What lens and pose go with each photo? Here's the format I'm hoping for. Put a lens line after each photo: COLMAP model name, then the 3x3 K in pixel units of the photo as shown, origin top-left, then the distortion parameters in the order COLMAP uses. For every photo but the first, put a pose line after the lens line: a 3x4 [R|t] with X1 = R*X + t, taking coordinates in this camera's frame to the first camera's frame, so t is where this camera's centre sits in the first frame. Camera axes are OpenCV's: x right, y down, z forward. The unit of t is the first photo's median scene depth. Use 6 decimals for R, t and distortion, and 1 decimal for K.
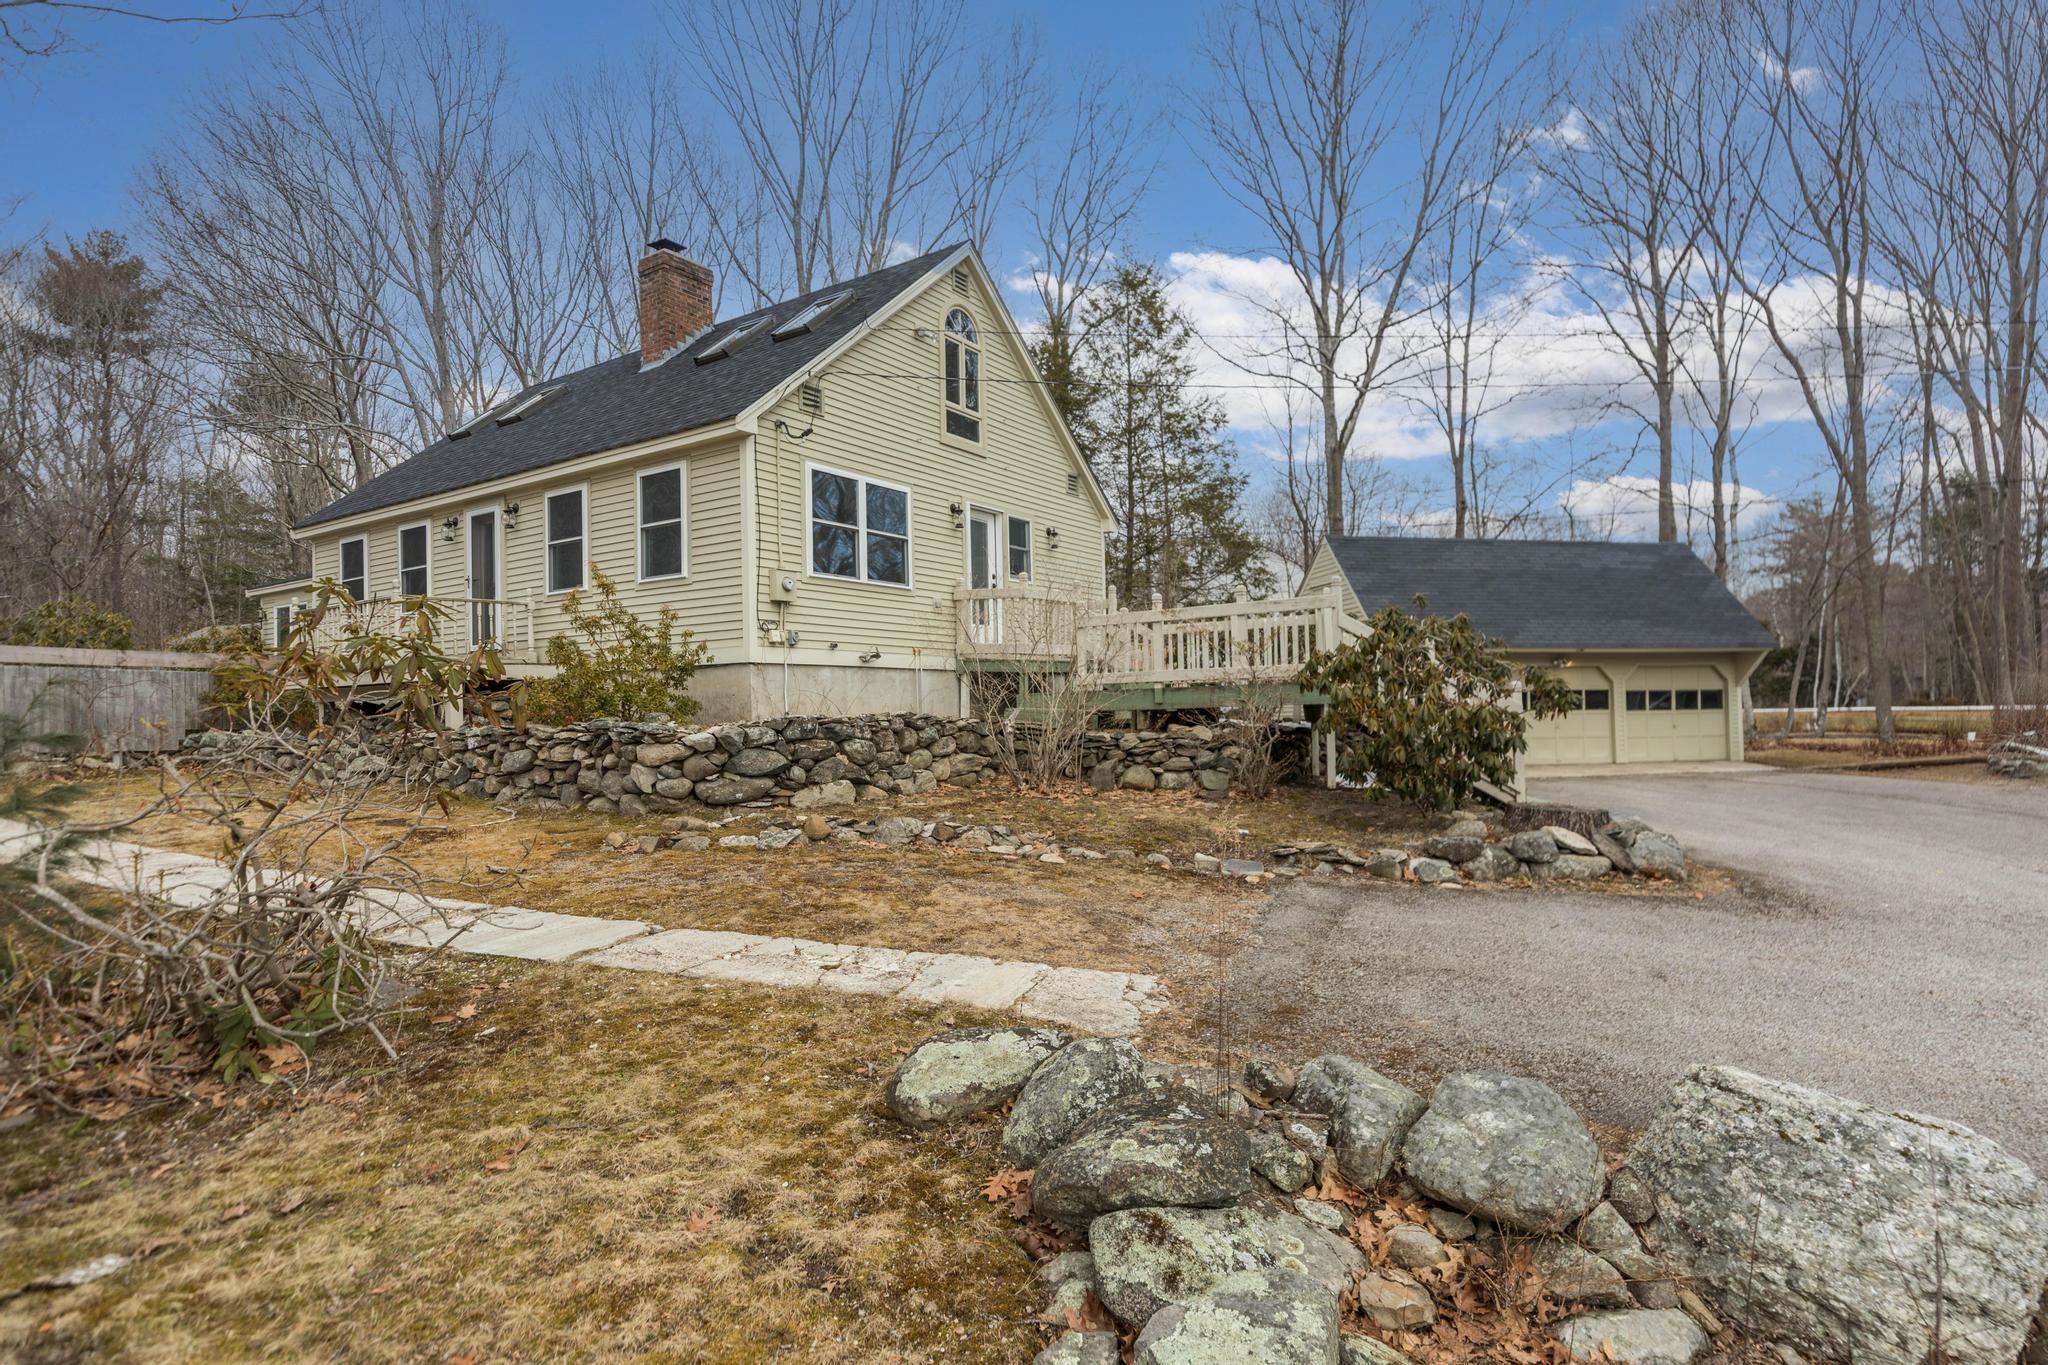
lens RADIAL K [[1041.2, 0, 1024.0], [0, 1041.2, 682.5], [0, 0, 1]] dist [-0.001111, -0.000481]
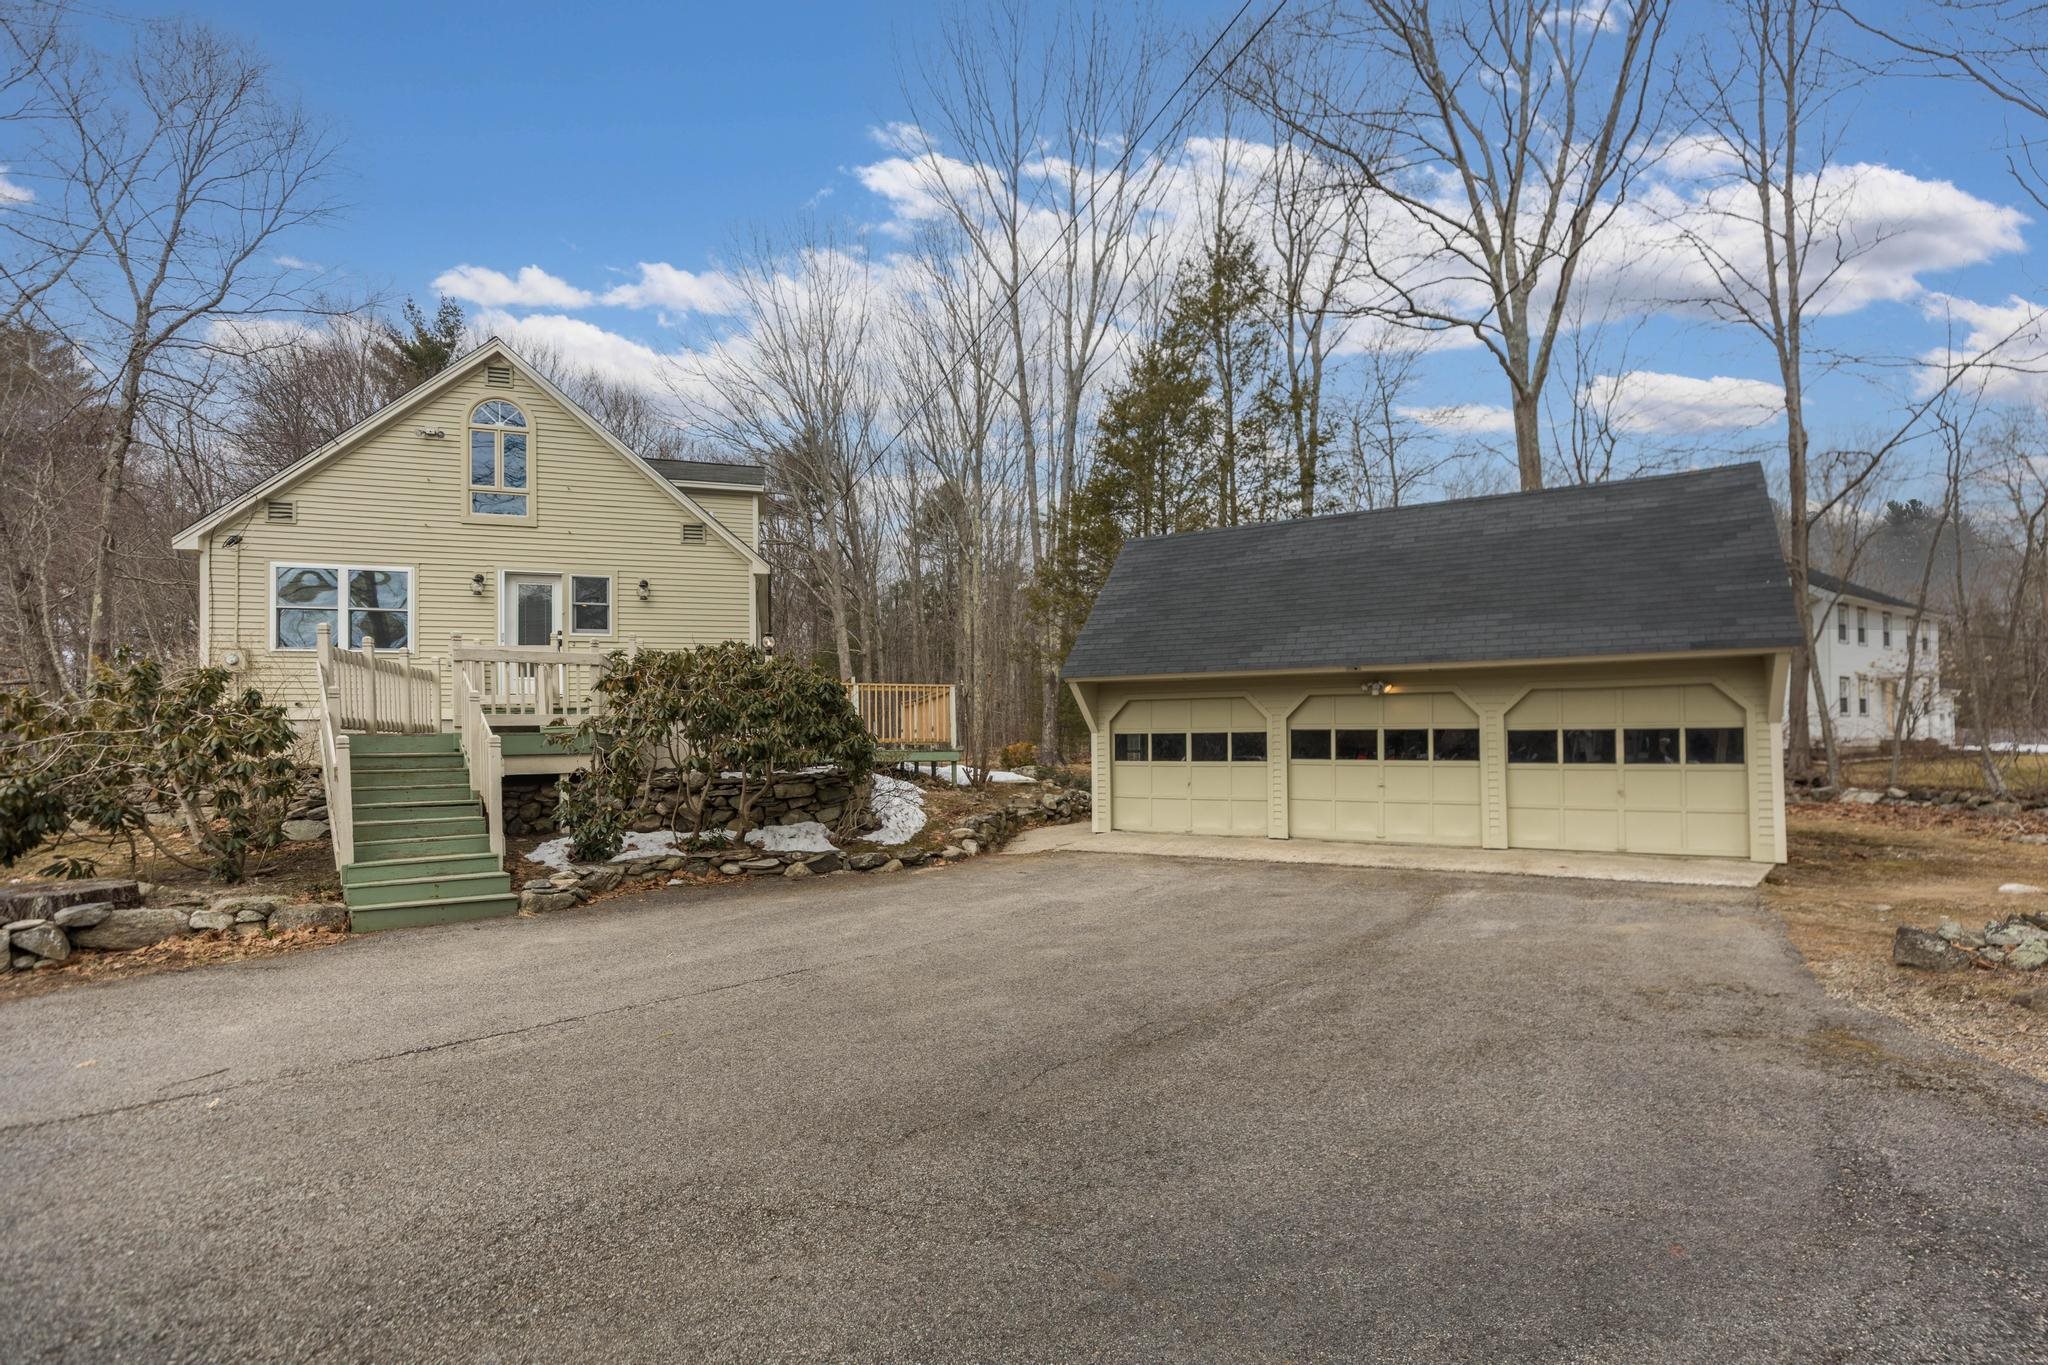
lens RADIAL K [[944.7, 0, 1052.8], [0, 944.7, 725.3], [0, 0, 1]] dist [-0.002273, 0.003827]
pose [[0.772750, -0.004039, -0.634698, 1.305979], [0.011072, 0.999913, 0.007116, -0.003881], [0.634614, -0.012526, 0.772728, 0.703914]]
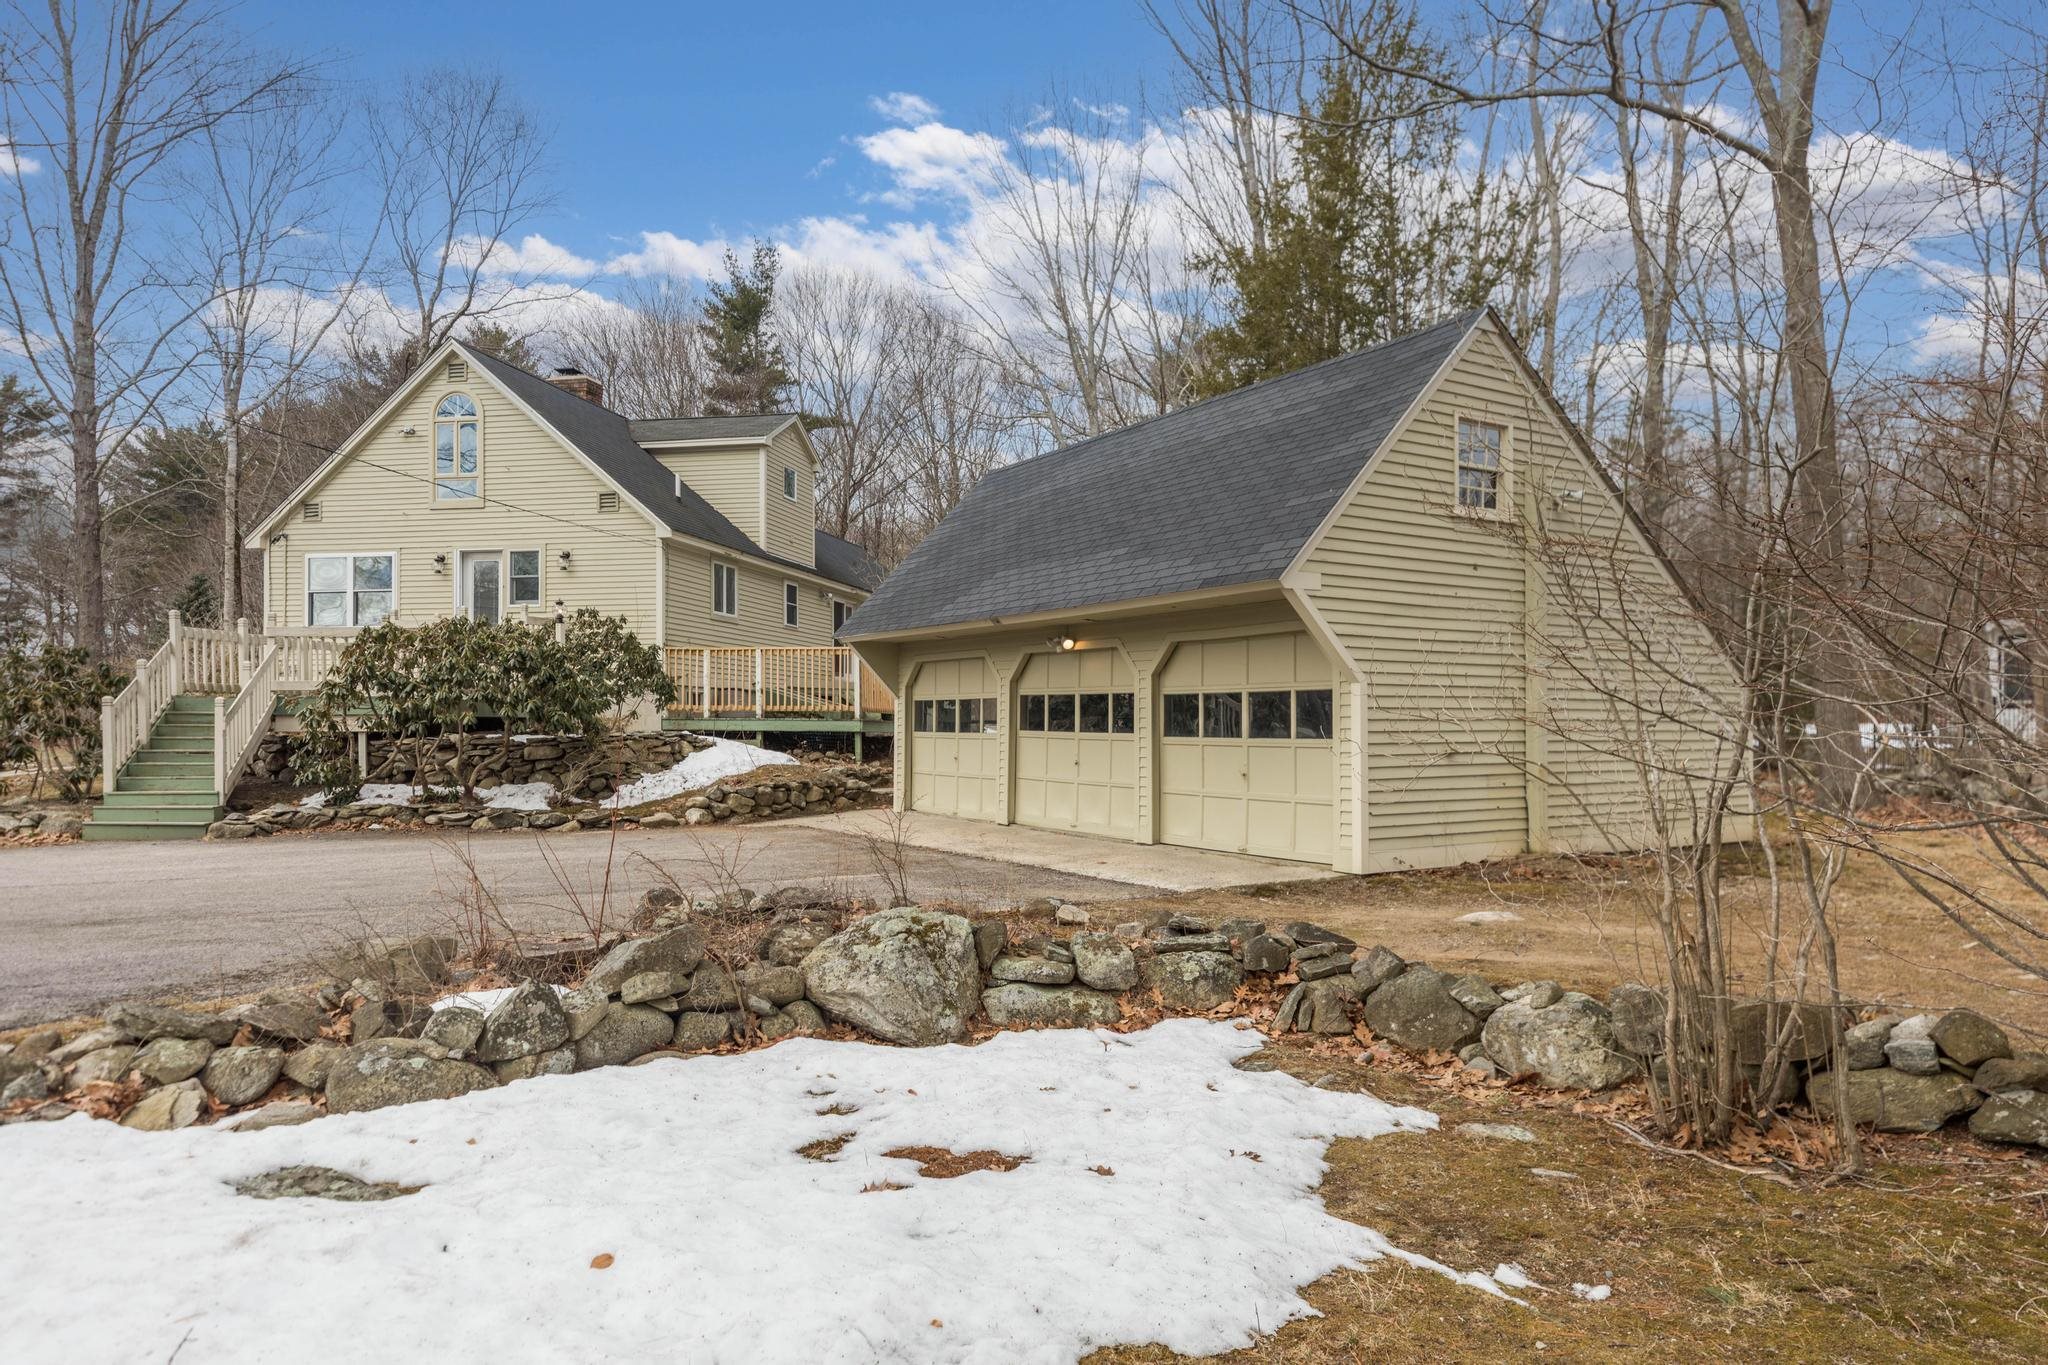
lens RADIAL K [[1260.0, 0, 1024.2], [0, 1260.0, 709.6], [0, 0, 1]] dist [0.002149, 0.000759]
pose [[0.391540, 0.006212, -0.920140, 1.959262], [0.013747, 0.999826, 0.012600, 0.011650], [0.920058, -0.017582, 0.391387, 1.252412]]
